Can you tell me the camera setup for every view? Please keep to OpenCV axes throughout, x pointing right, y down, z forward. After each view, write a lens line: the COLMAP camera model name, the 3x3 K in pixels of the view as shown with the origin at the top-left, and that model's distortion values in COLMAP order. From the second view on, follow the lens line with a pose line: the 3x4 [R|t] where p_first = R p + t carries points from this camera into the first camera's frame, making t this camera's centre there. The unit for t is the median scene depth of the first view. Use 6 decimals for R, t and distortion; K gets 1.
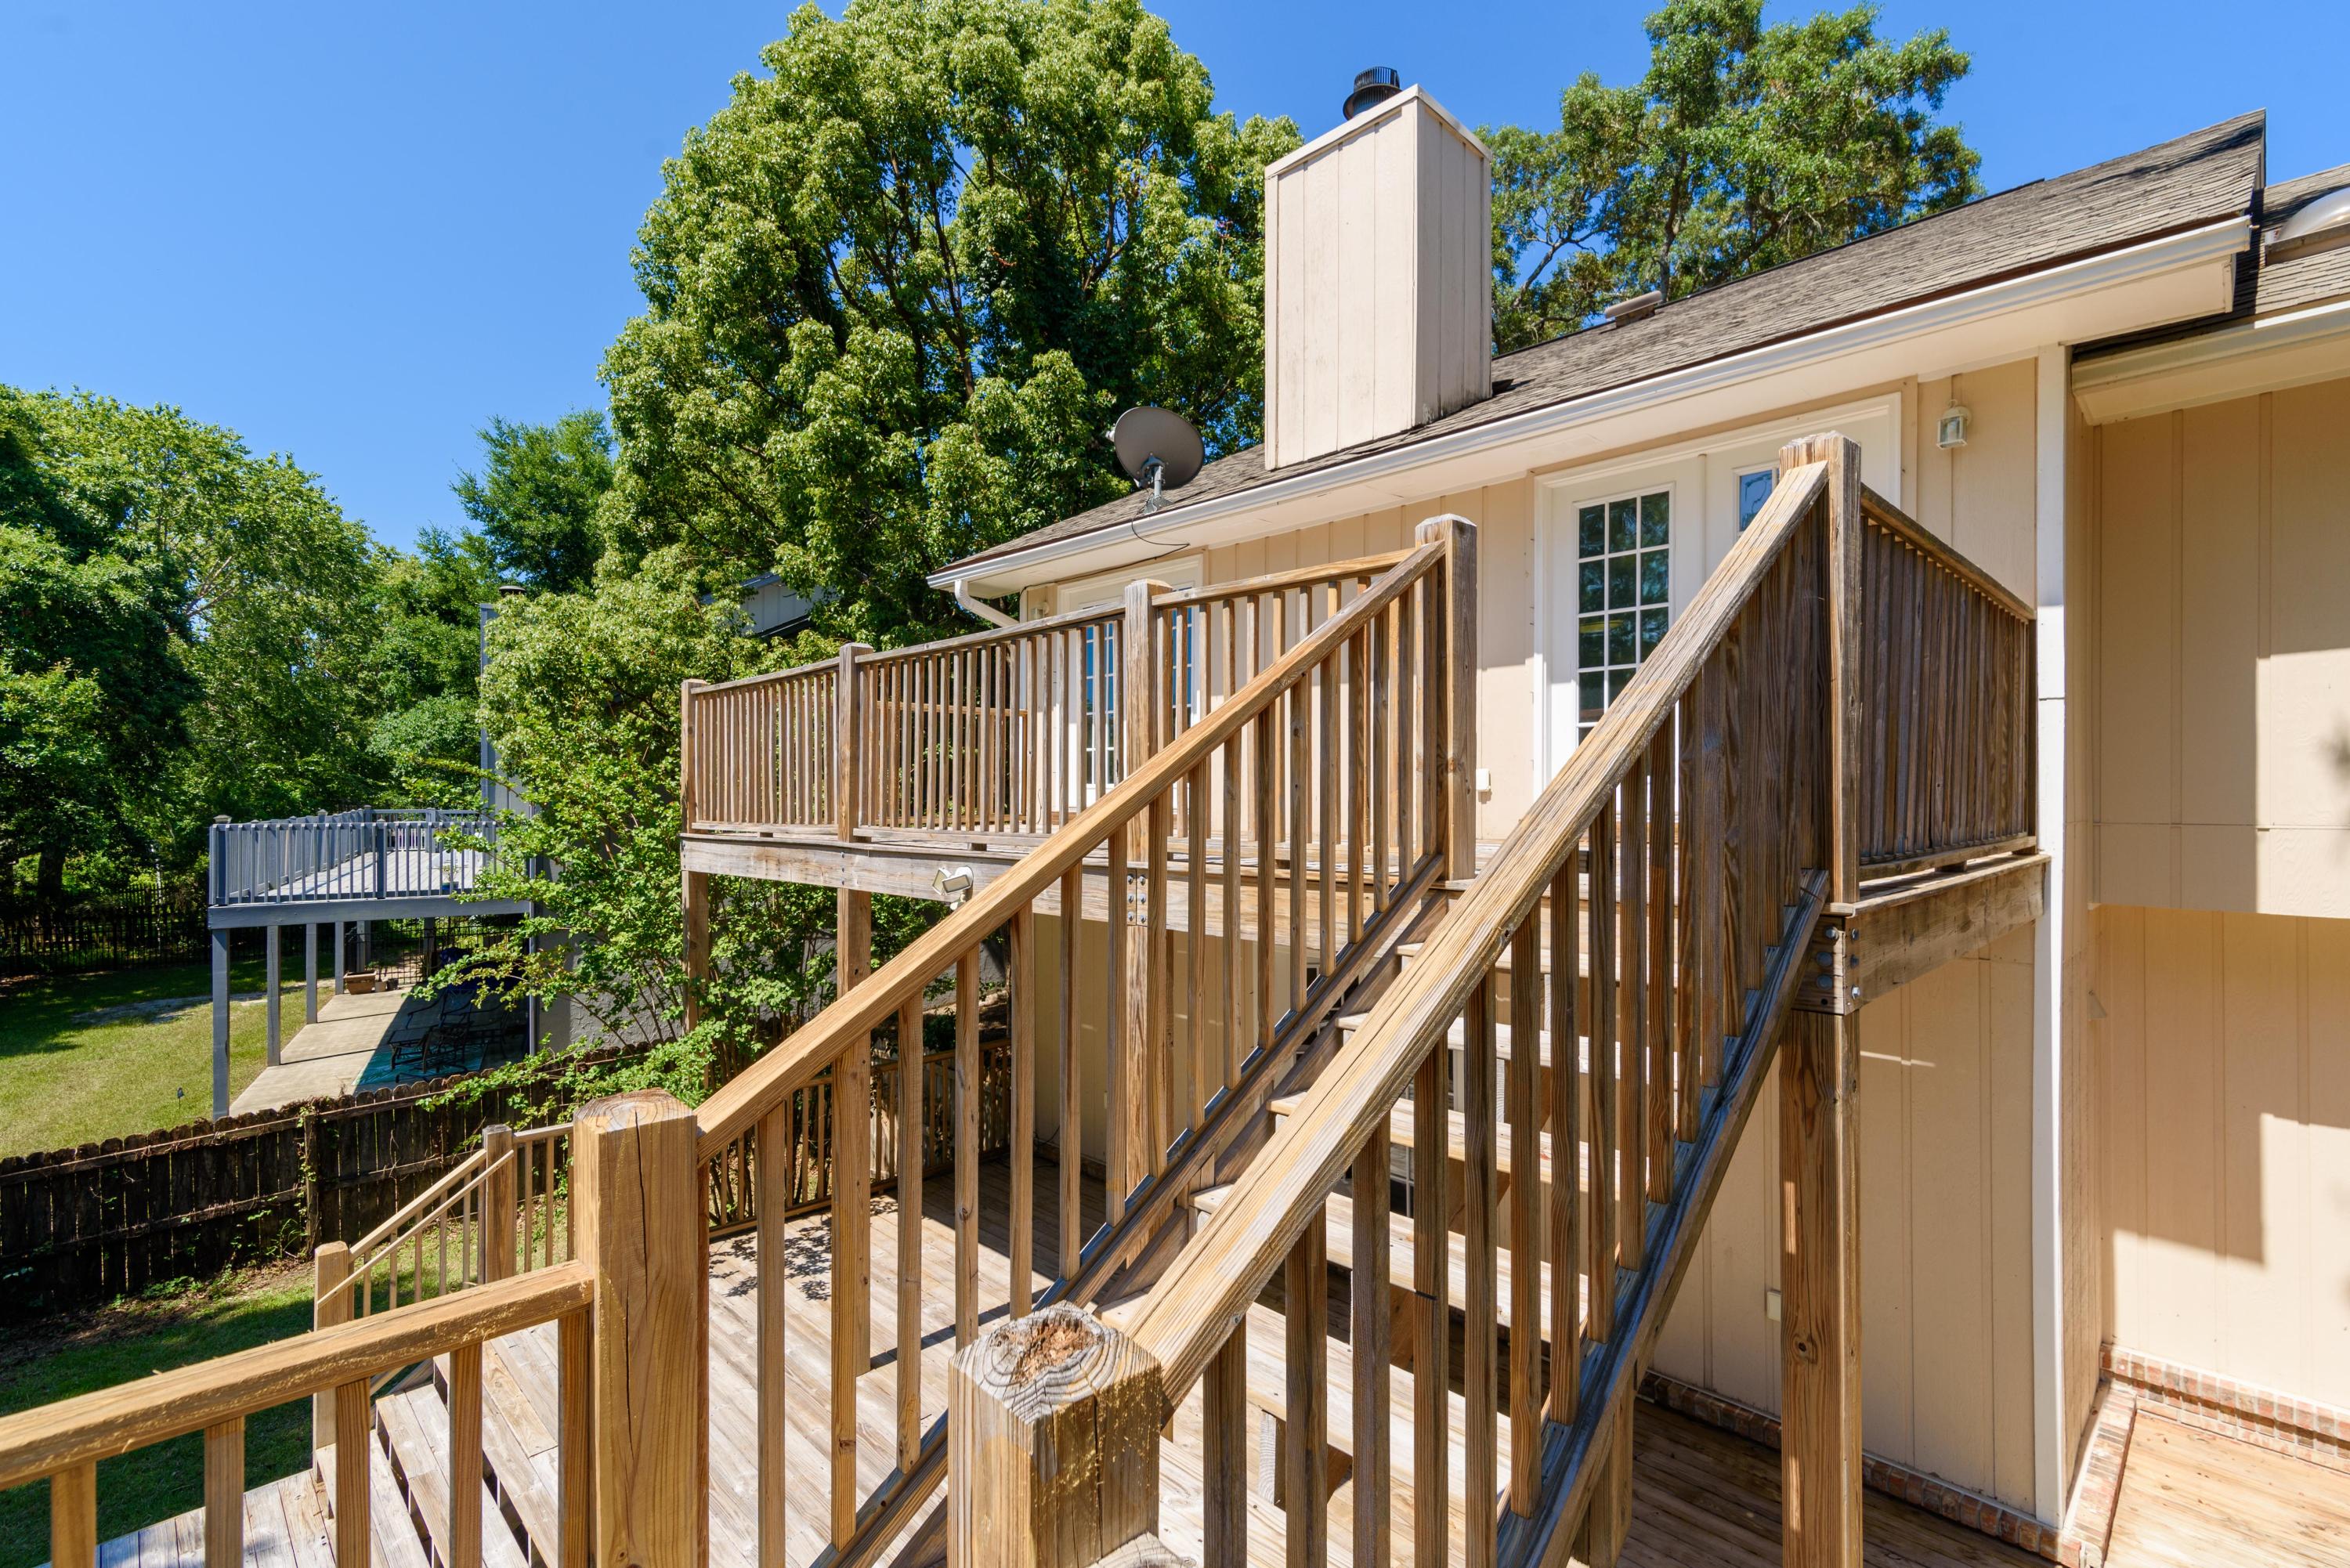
lens RADIAL K [[1070.9, 0, 1258.7], [0, 1070.9, 788.3], [0, 0, 1]] dist [0.005909, 0.000009]
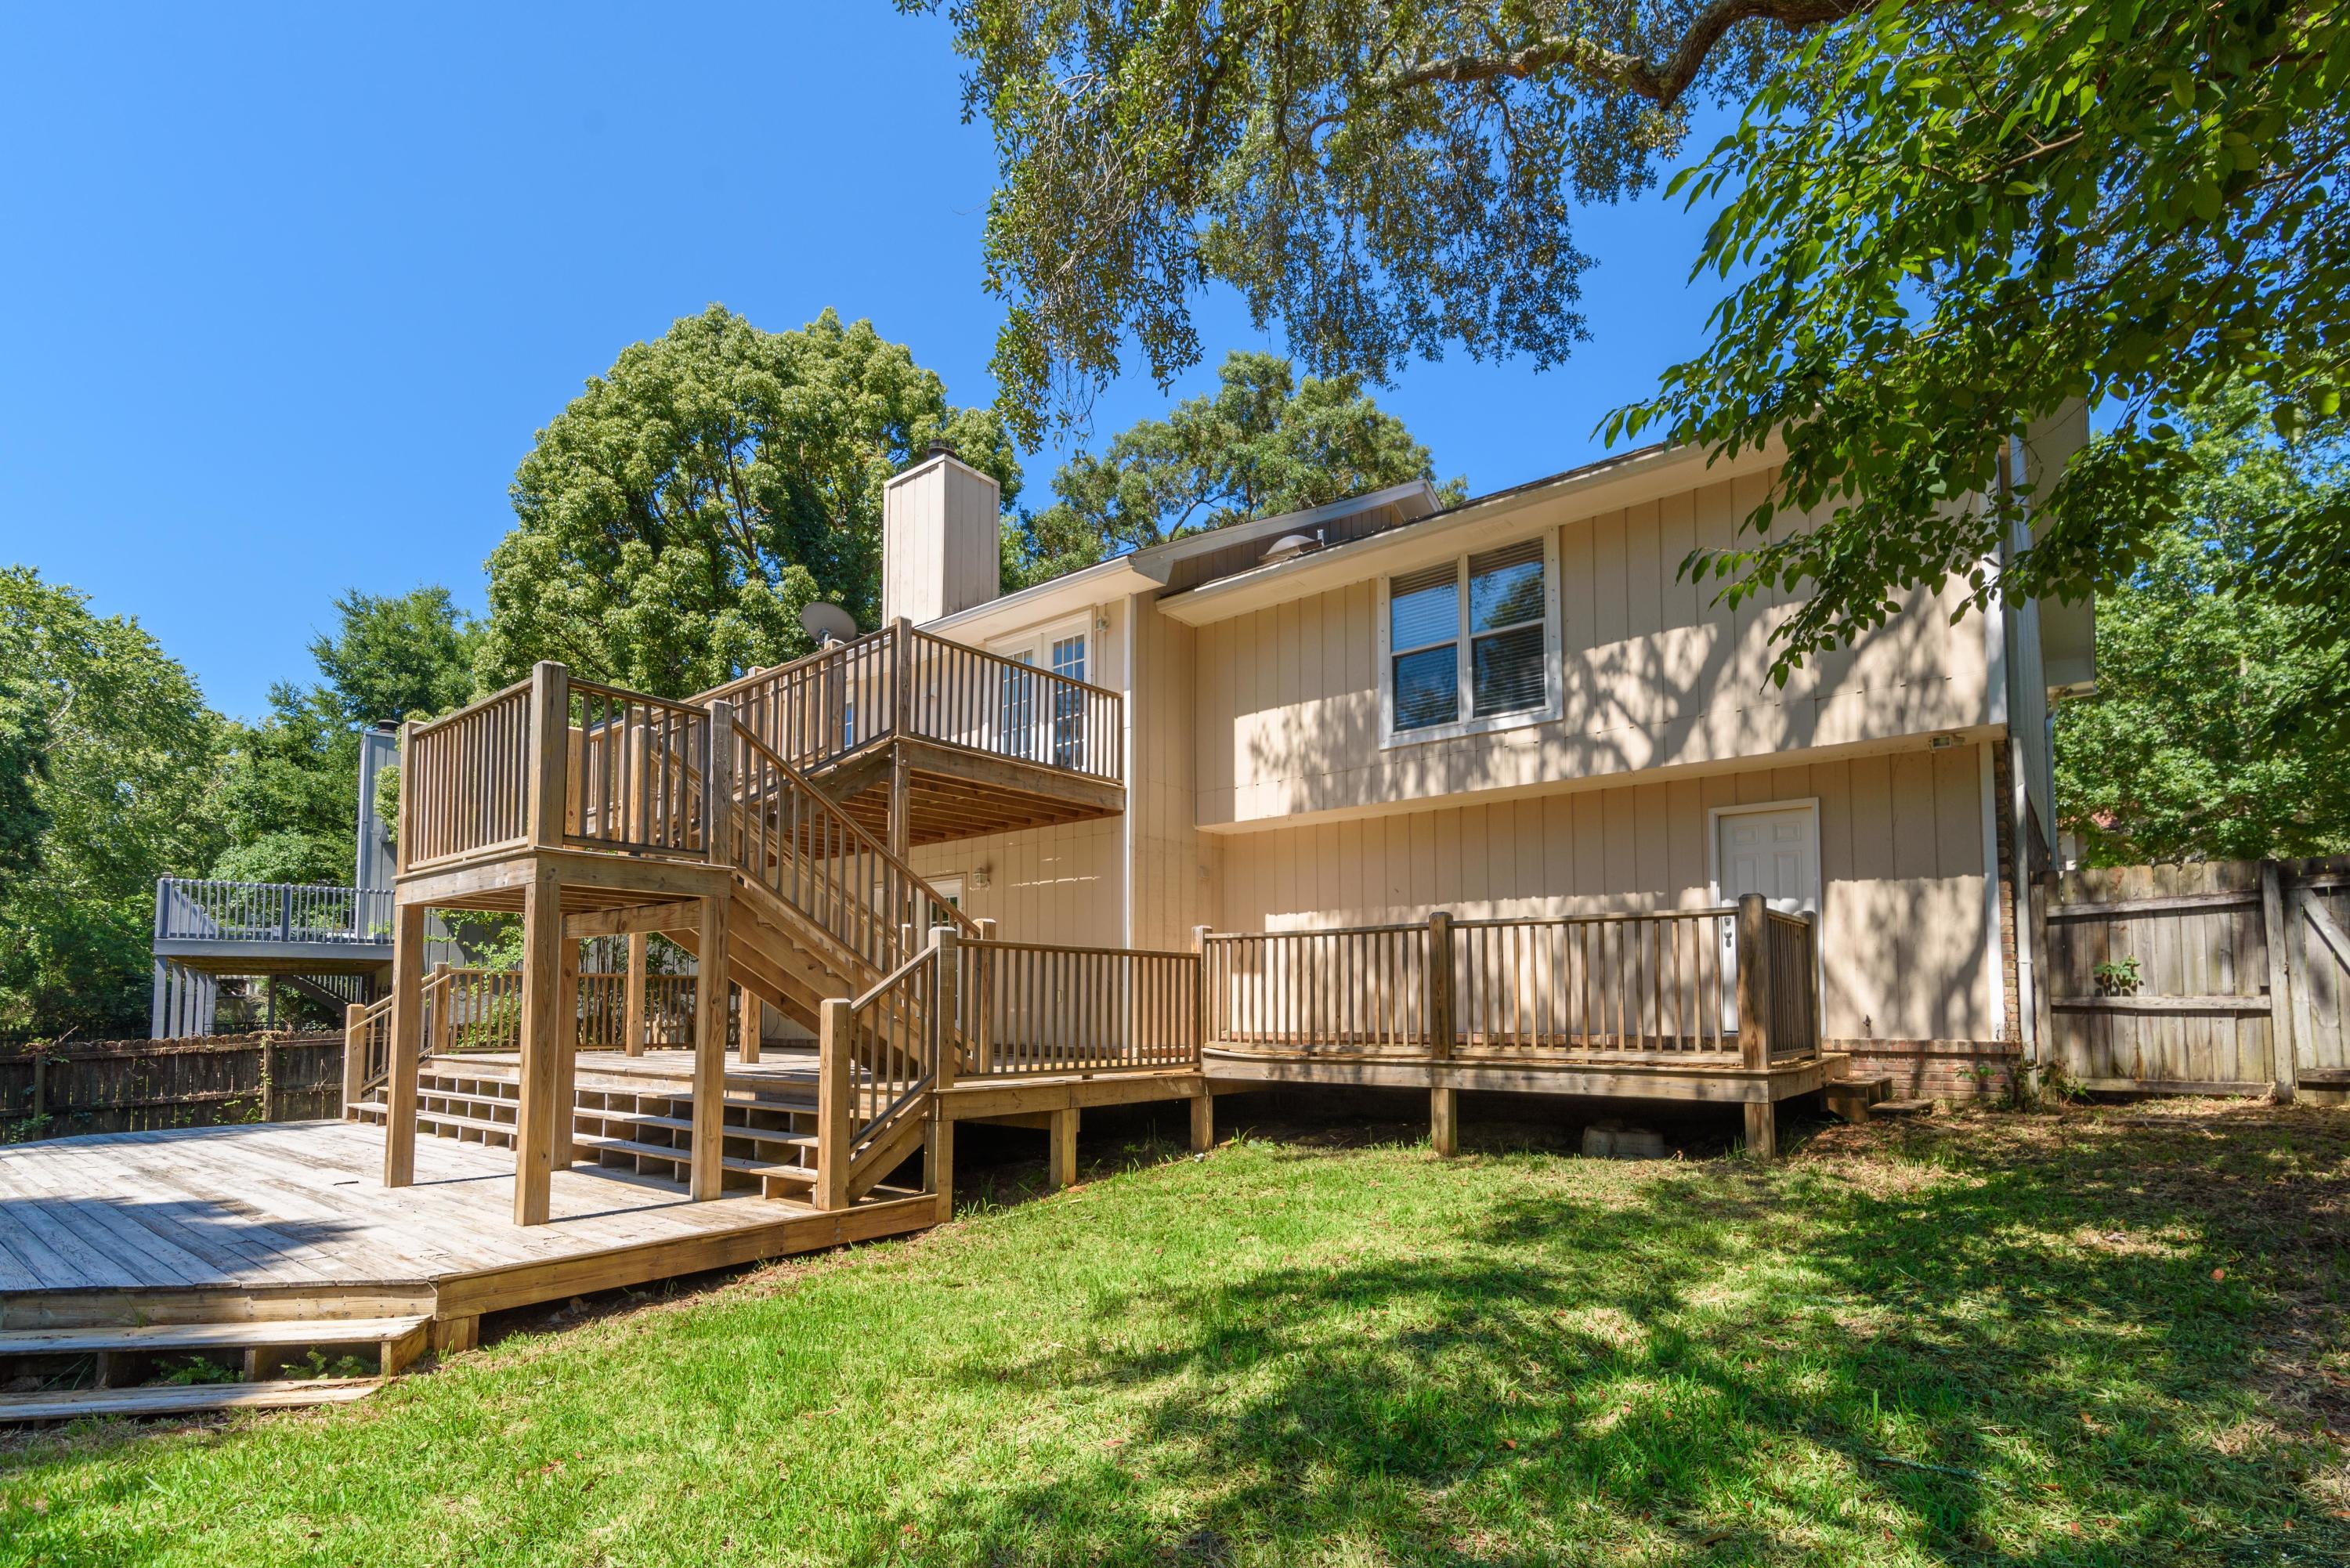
lens RADIAL K [[1113.3, 0, 1281.2], [0, 1113.3, 941.1], [0, 0, 1]] dist [0.002383, -0.000112]
pose [[0.992471, 0.002736, 0.122447, 0.310323], [0.003744, 0.998606, -0.052656, 0.230823], [-0.122420, 0.052718, 0.991077, -0.674171]]
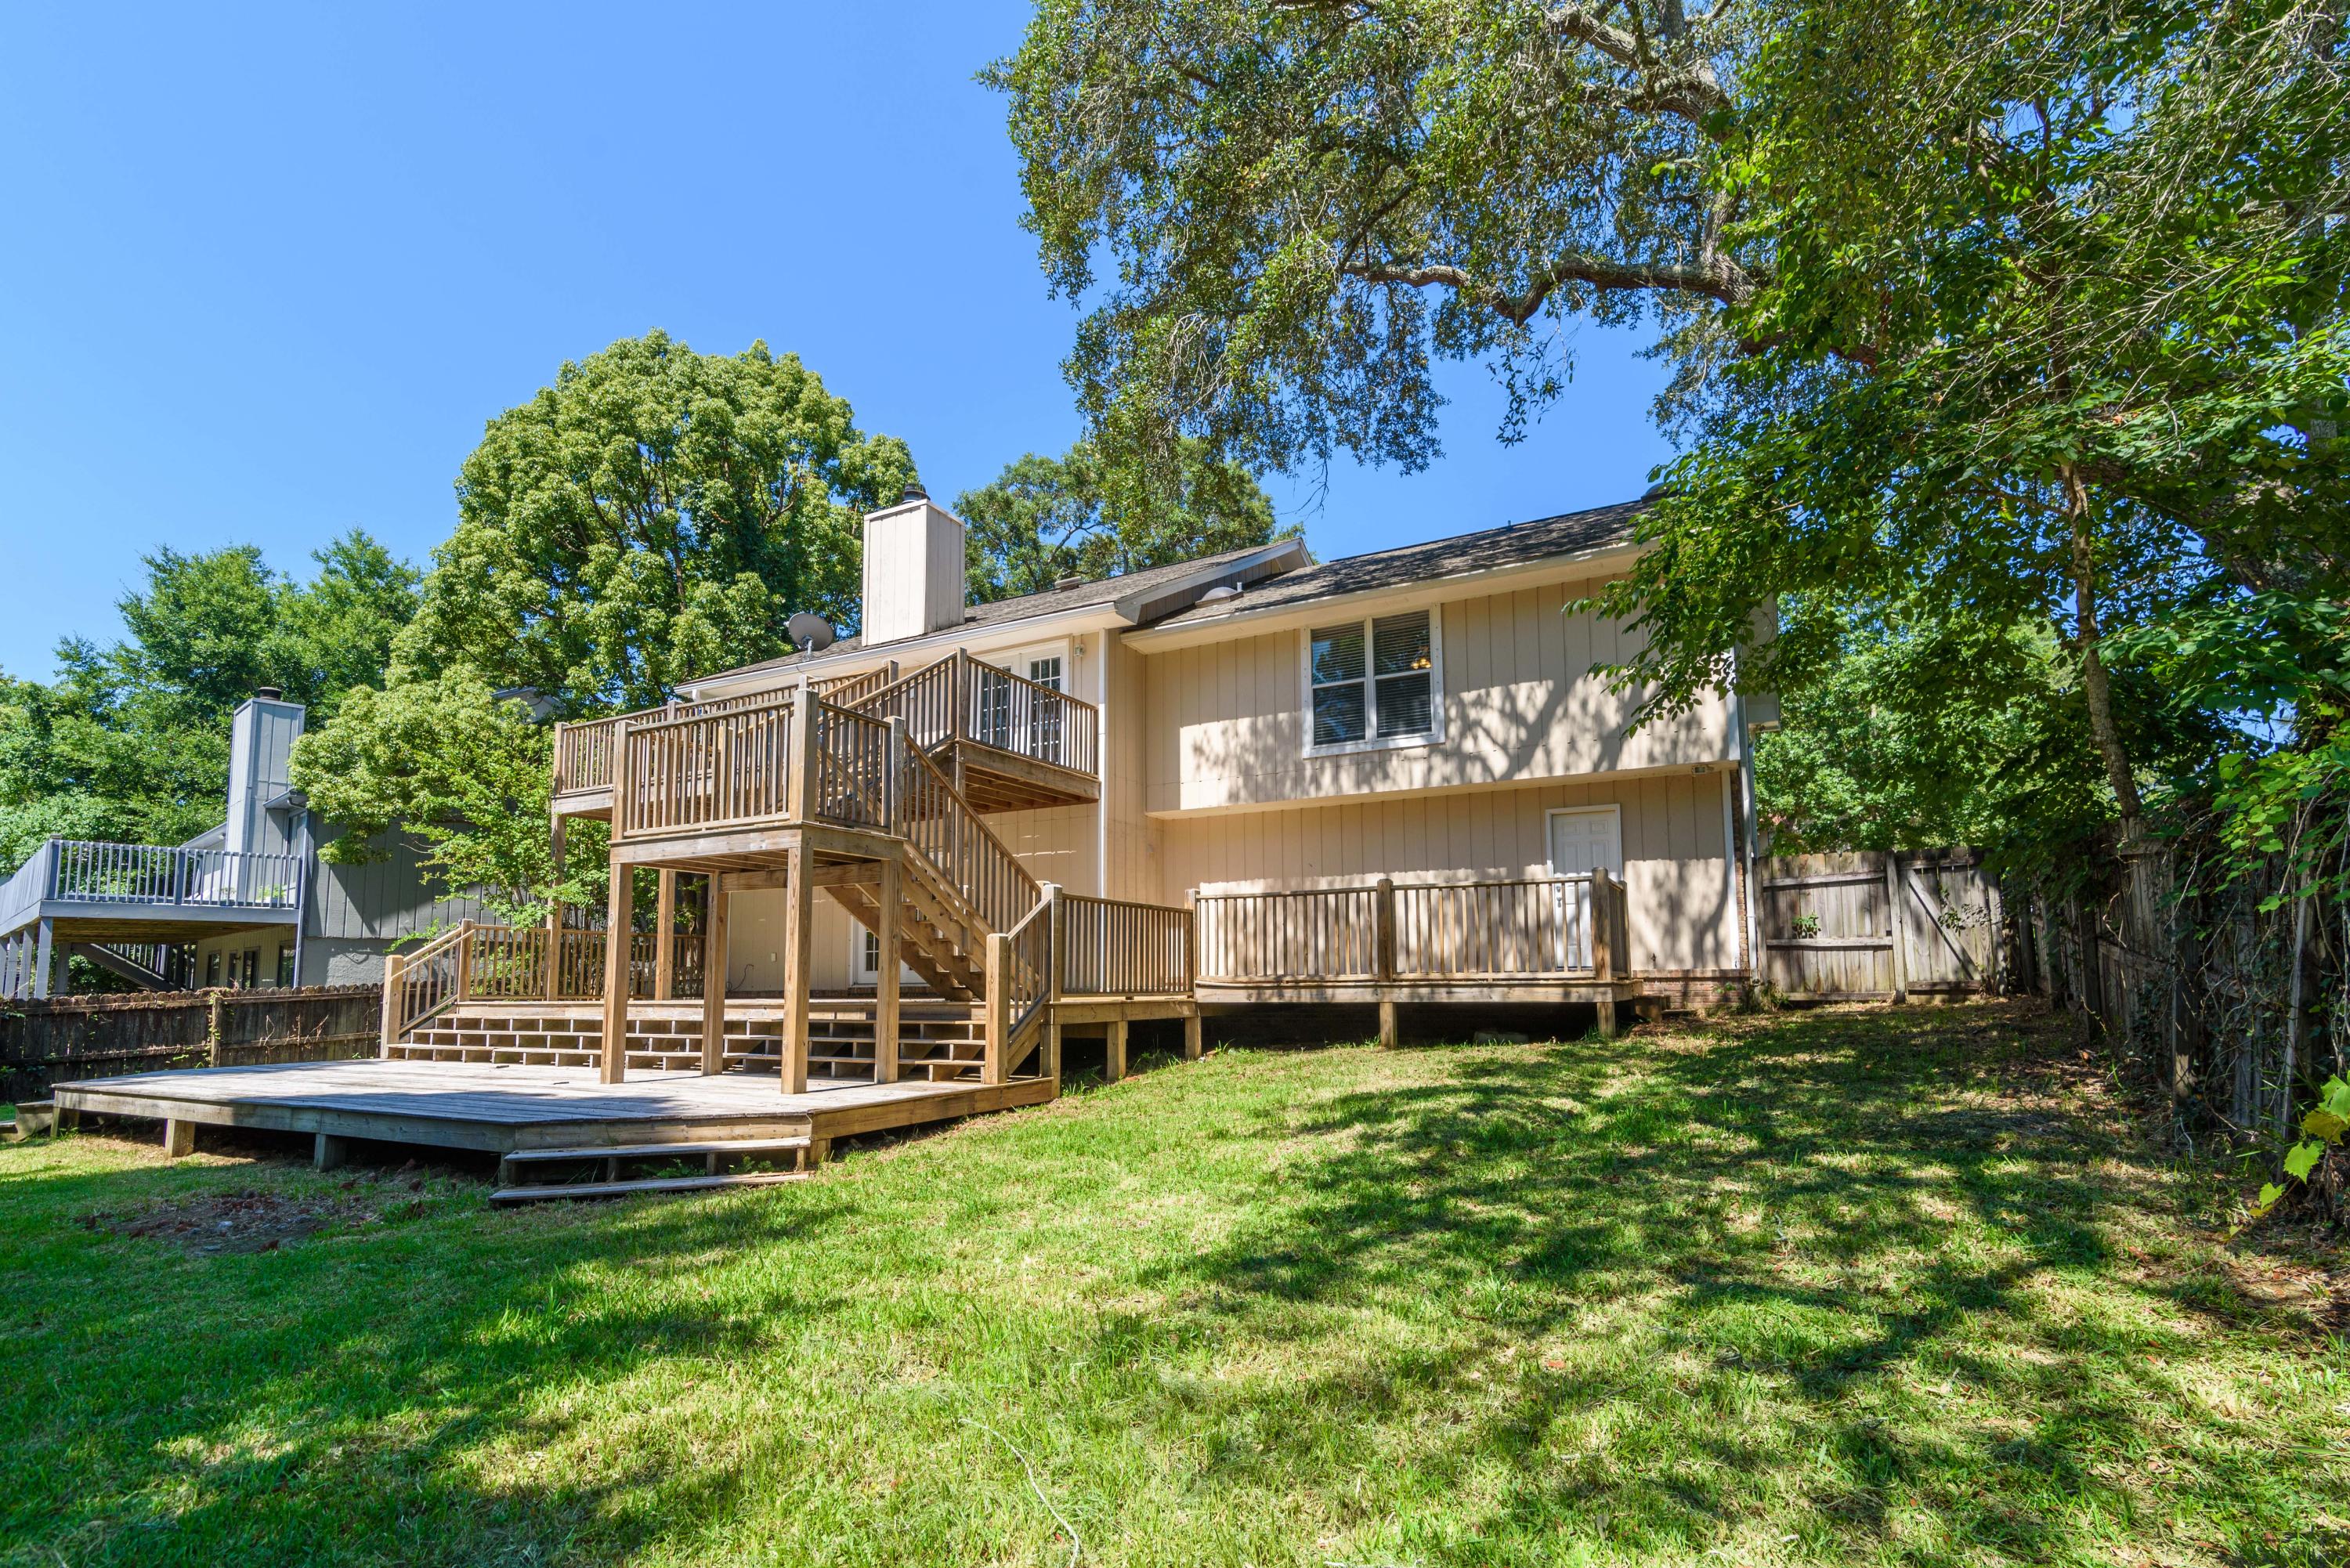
lens RADIAL K [[1071.7, 0, 1257.1], [0, 1071.7, 883.3], [0, 0, 1]] dist [-0.000206, 0.000658]
pose [[0.952374, 0.016200, 0.304501, 0.078259], [0.010450, 0.996267, -0.085686, 0.263945], [-0.304752, 0.084787, 0.948650, -0.884315]]
